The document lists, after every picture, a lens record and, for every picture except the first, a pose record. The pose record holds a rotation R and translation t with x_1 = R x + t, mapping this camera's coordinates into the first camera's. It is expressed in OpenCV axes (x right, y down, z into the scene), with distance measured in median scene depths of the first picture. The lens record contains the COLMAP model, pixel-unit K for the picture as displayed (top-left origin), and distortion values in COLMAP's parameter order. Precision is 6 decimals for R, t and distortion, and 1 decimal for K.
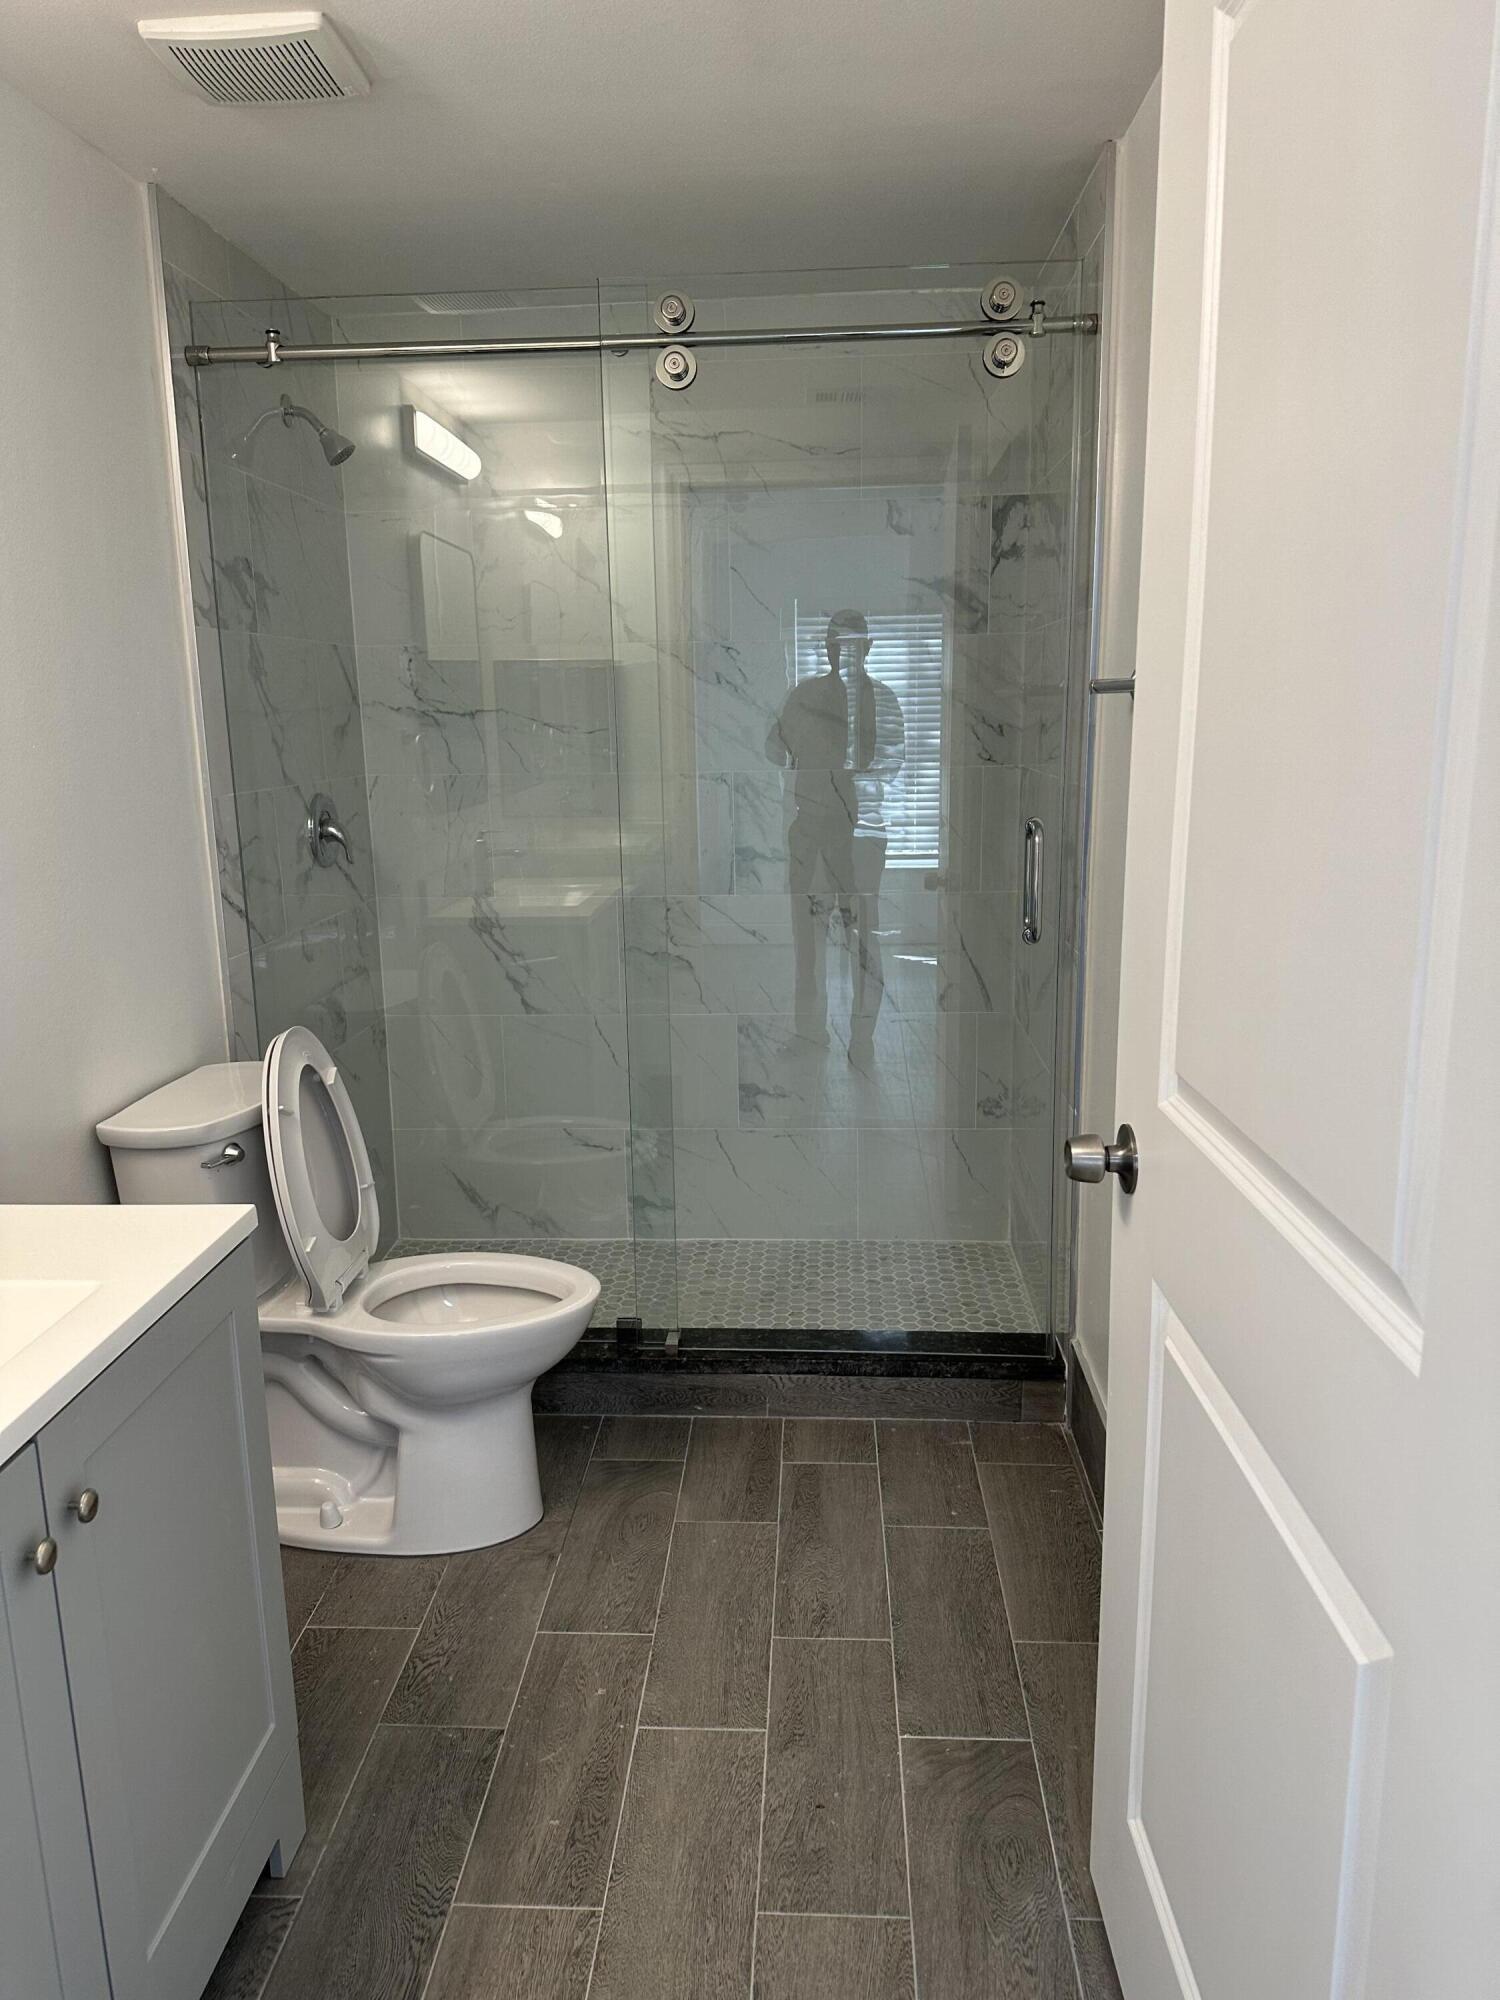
lens RADIAL K [[1373.0, 0, 748.2], [0, 1373.0, 1009.8], [0, 0, 1]] dist [0.049601, -0.060793]
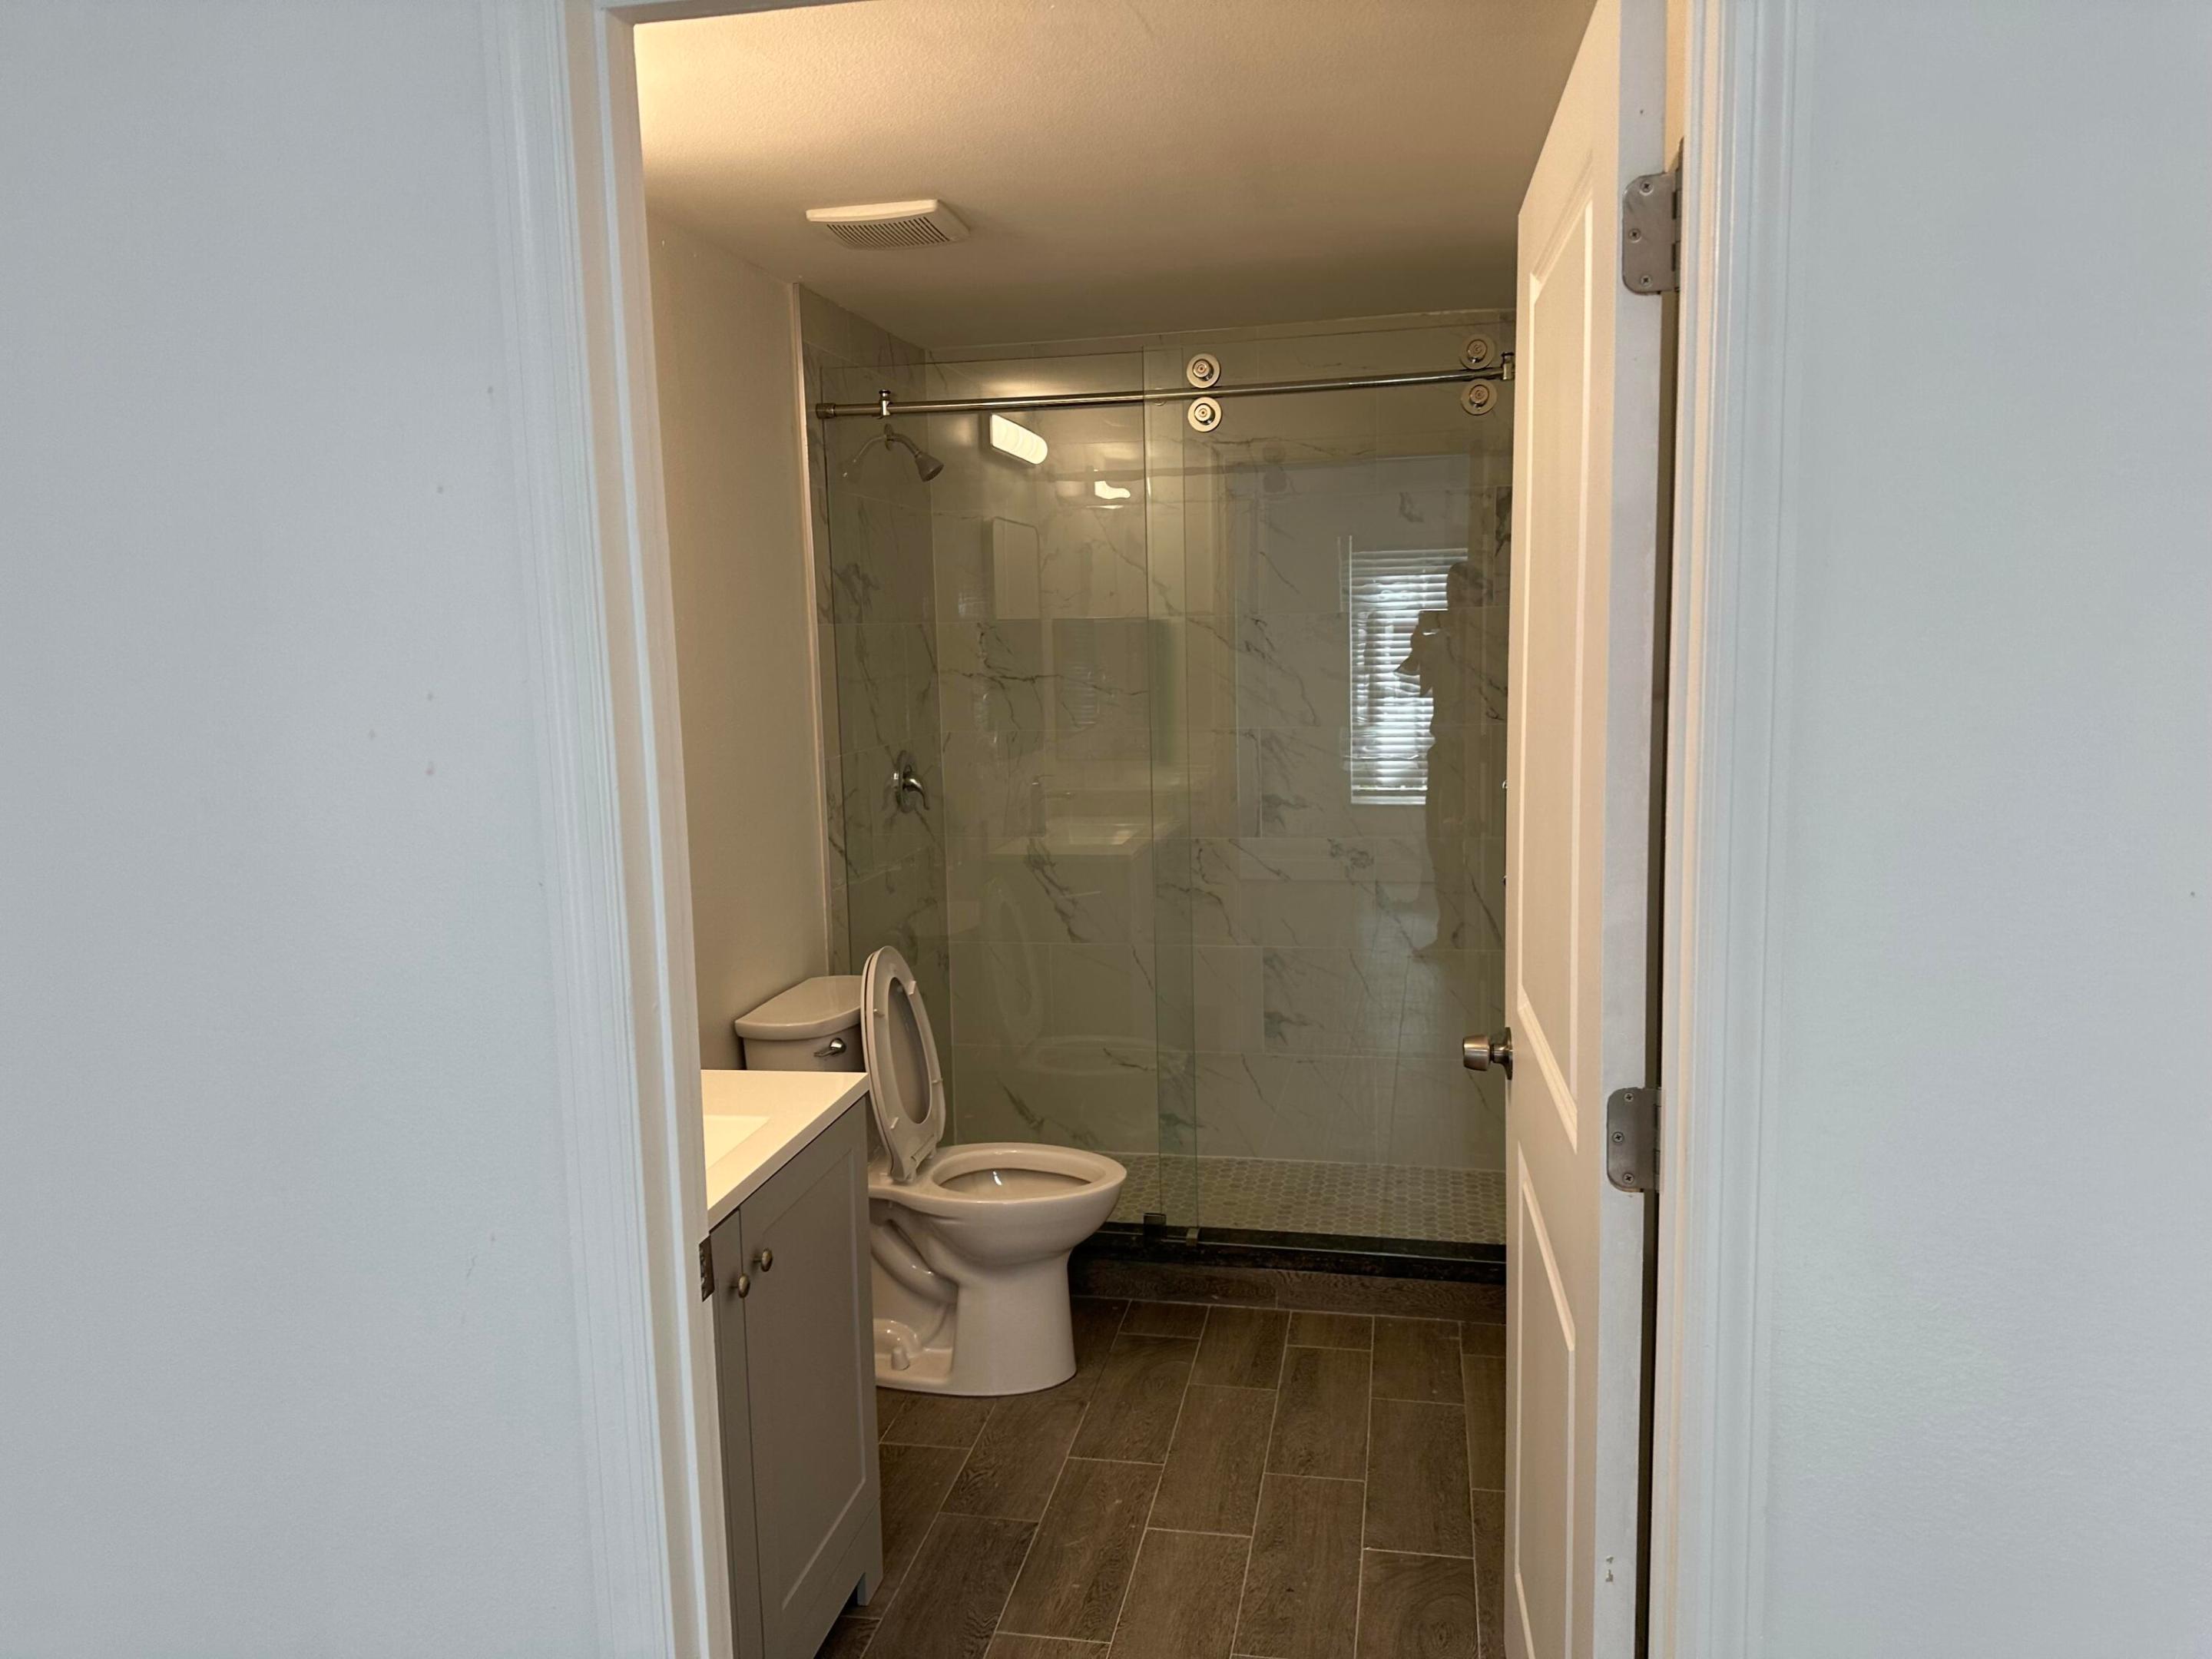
lens RADIAL K [[1518.6, 0, 1110.8], [0, 1518.6, 833.1], [0, 0, 1]] dist [0.049601, -0.060793]
pose [[0.989960, 0.010543, -0.140954, 0.059259], [-0.021272, 0.996970, -0.074823, 0.008387], [0.139738, 0.077070, 0.987185, -0.310668]]
